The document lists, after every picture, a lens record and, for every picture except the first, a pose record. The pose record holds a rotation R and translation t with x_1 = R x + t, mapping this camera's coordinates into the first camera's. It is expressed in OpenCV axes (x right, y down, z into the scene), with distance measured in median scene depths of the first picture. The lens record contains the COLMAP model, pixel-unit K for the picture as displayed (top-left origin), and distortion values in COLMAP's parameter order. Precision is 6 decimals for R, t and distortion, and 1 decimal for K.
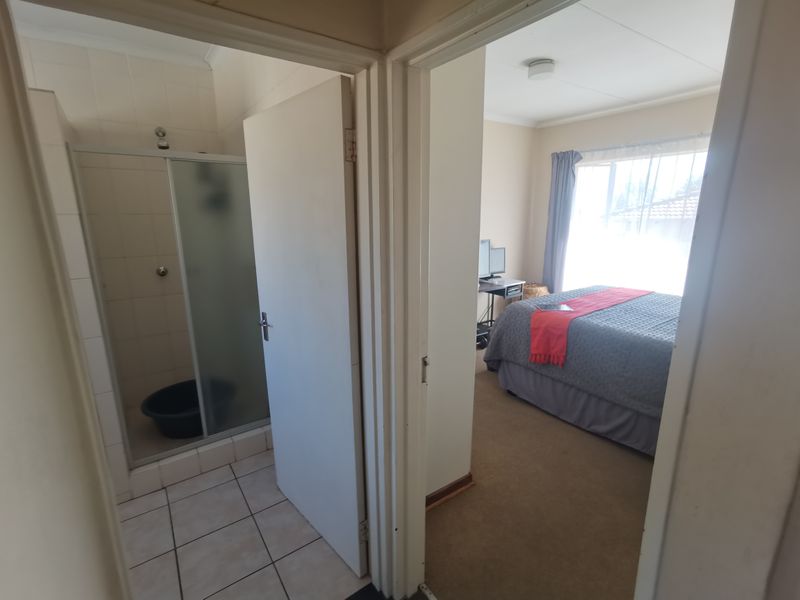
lens RADIAL K [[386.2, 0, 400.8], [0, 386.2, 304.5], [0, 0, 1]] dist [-0.038020, 0.042631]
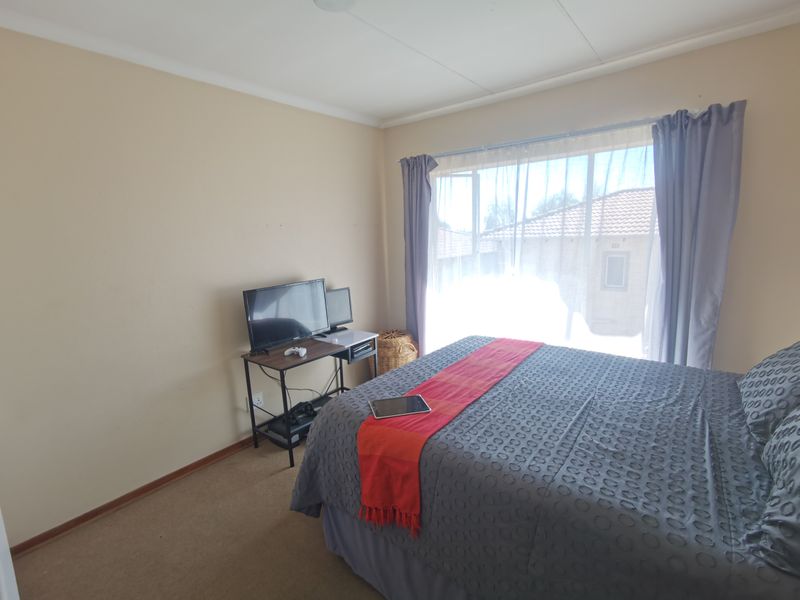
lens RADIAL K [[386.2, 0, 400.8], [0, 386.2, 304.5], [0, 0, 1]] dist [-0.038020, 0.042631]
pose [[0.960314, -0.075343, 0.268551, 0.178275], [0.090927, 0.994792, -0.046055, -0.078473], [-0.263683, 0.068646, 0.962164, 0.304887]]
